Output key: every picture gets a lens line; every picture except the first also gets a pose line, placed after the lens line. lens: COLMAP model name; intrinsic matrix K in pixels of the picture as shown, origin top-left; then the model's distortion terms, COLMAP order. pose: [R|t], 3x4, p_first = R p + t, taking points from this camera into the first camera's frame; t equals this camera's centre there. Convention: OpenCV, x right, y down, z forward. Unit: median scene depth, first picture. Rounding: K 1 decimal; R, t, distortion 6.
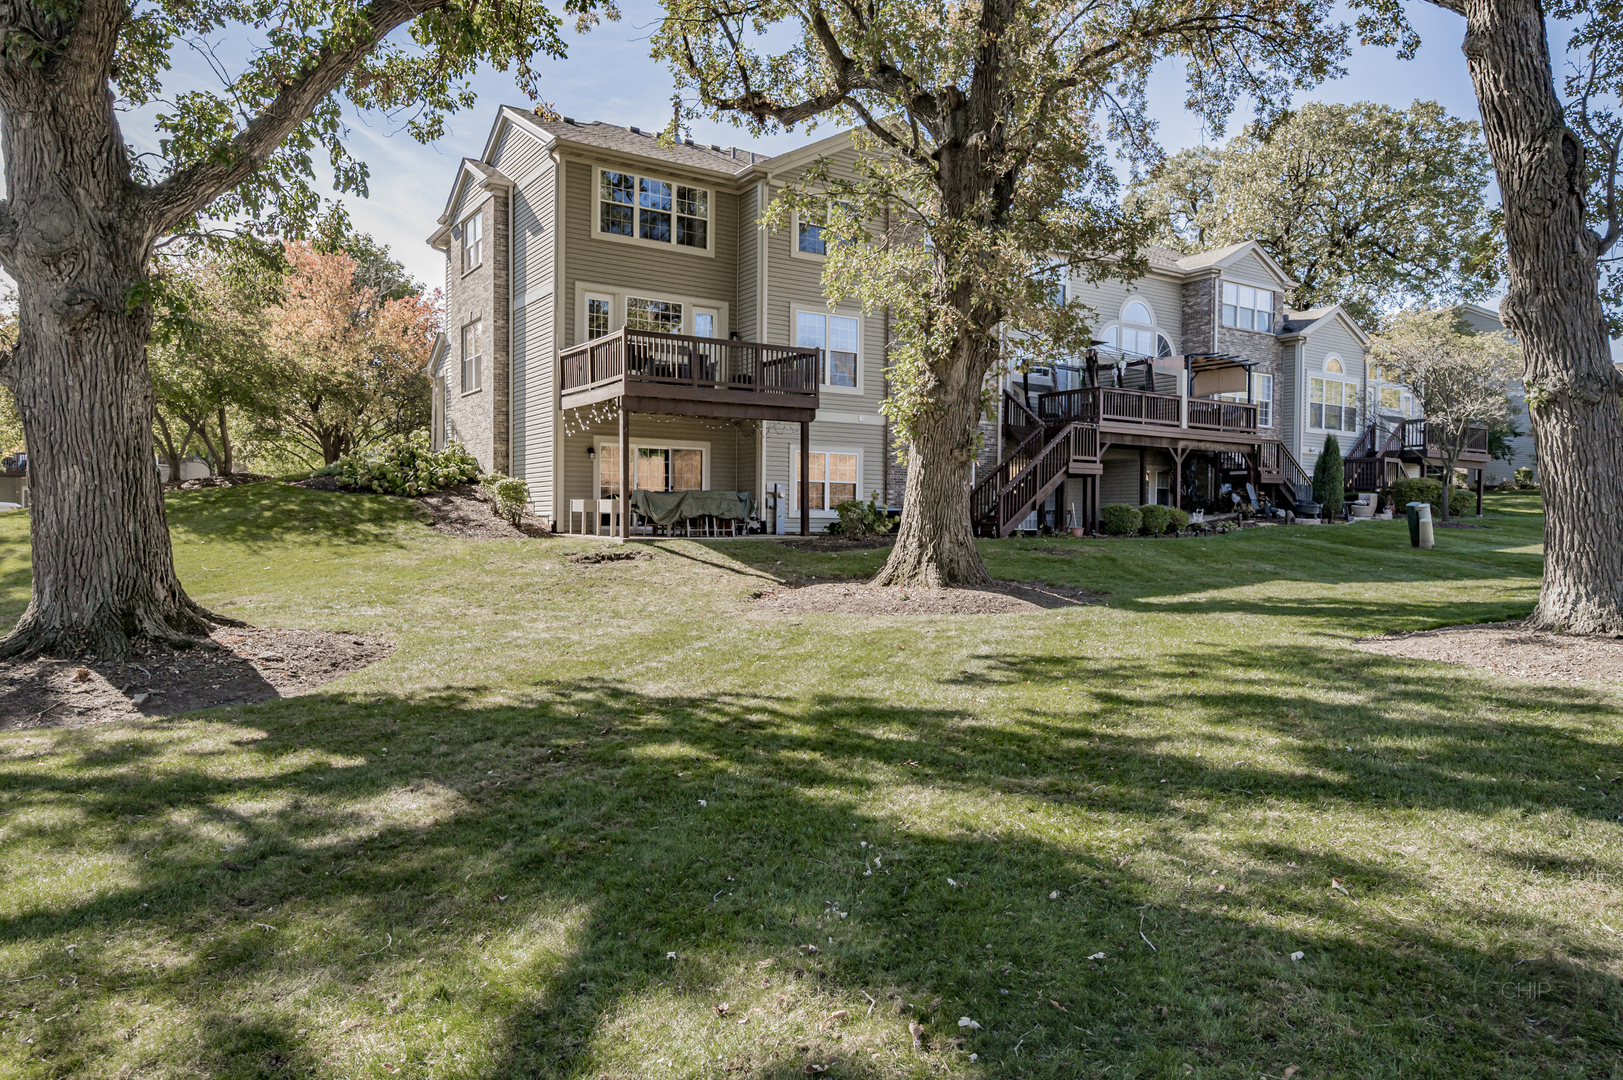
lens RADIAL K [[1070.1, 0, 809.0], [0, 1070.1, 532.5], [0, 0, 1]] dist [-0.003727, 0.002361]
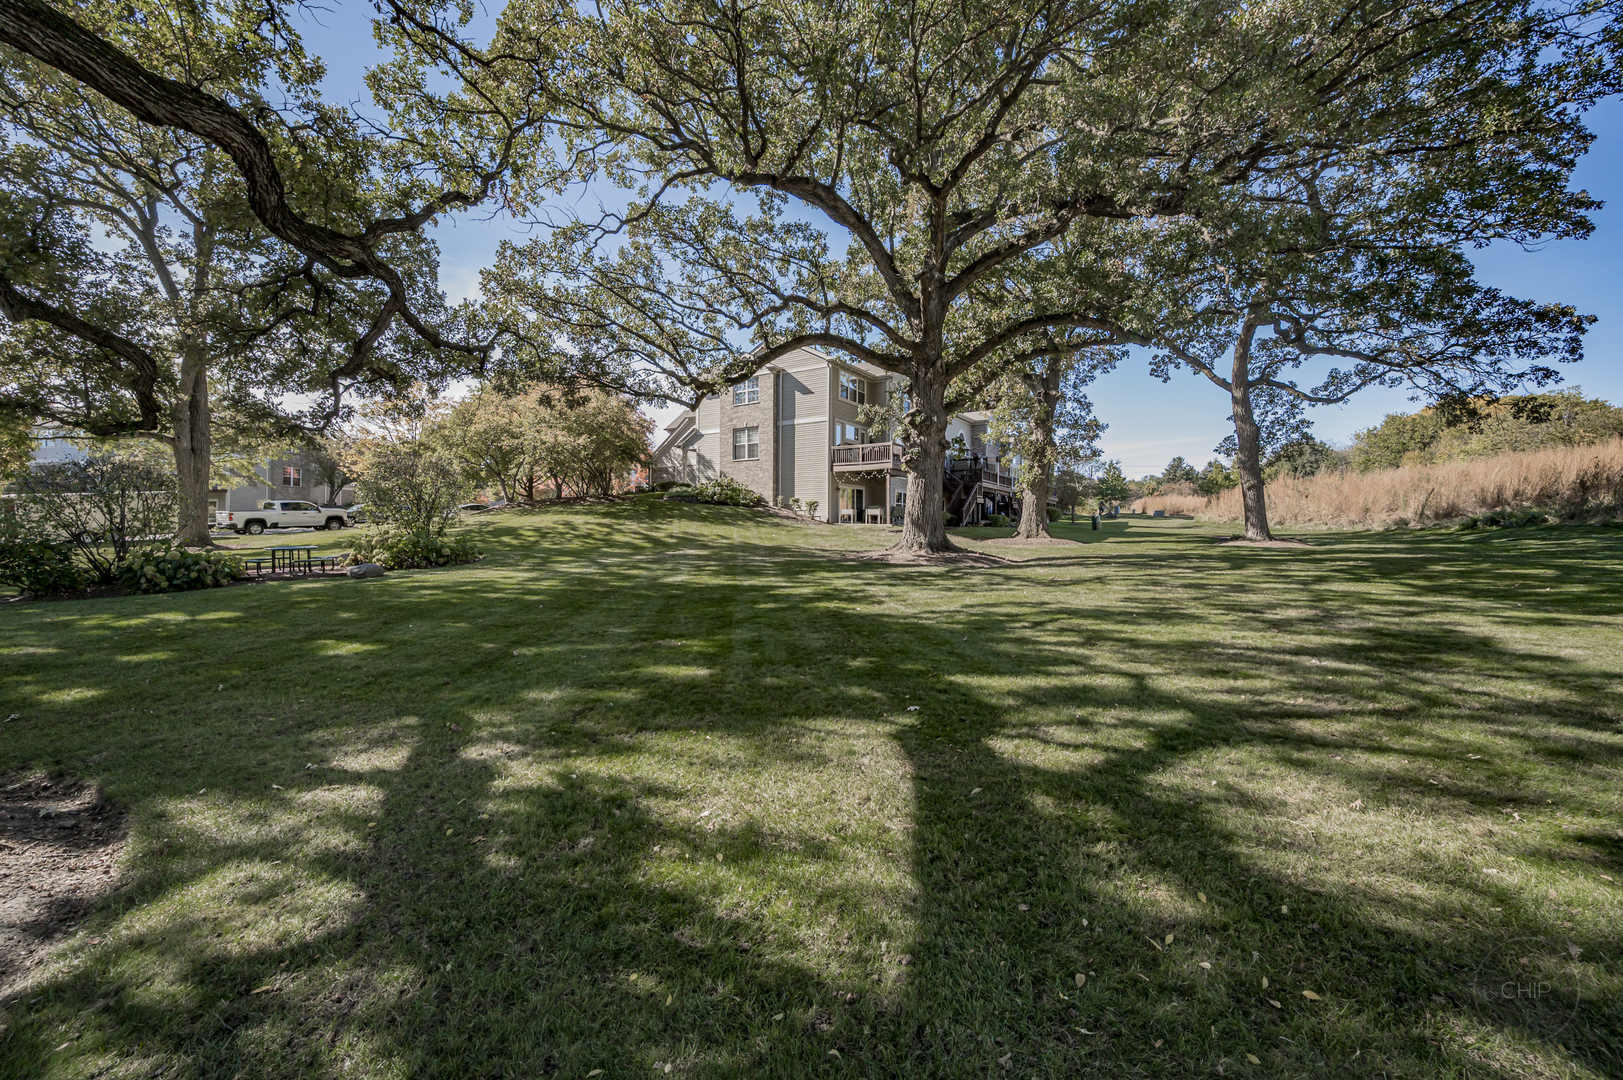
lens RADIAL K [[639.1, 0, 805.7], [0, 639.1, 534.8], [0, 0, 1]] dist [-0.000469, 0.000529]
pose [[0.923169, -0.000516, 0.384394, -1.276885], [0.003152, 0.999976, -0.006228, 0.052254], [-0.384382, 0.006961, 0.923148, -0.442295]]
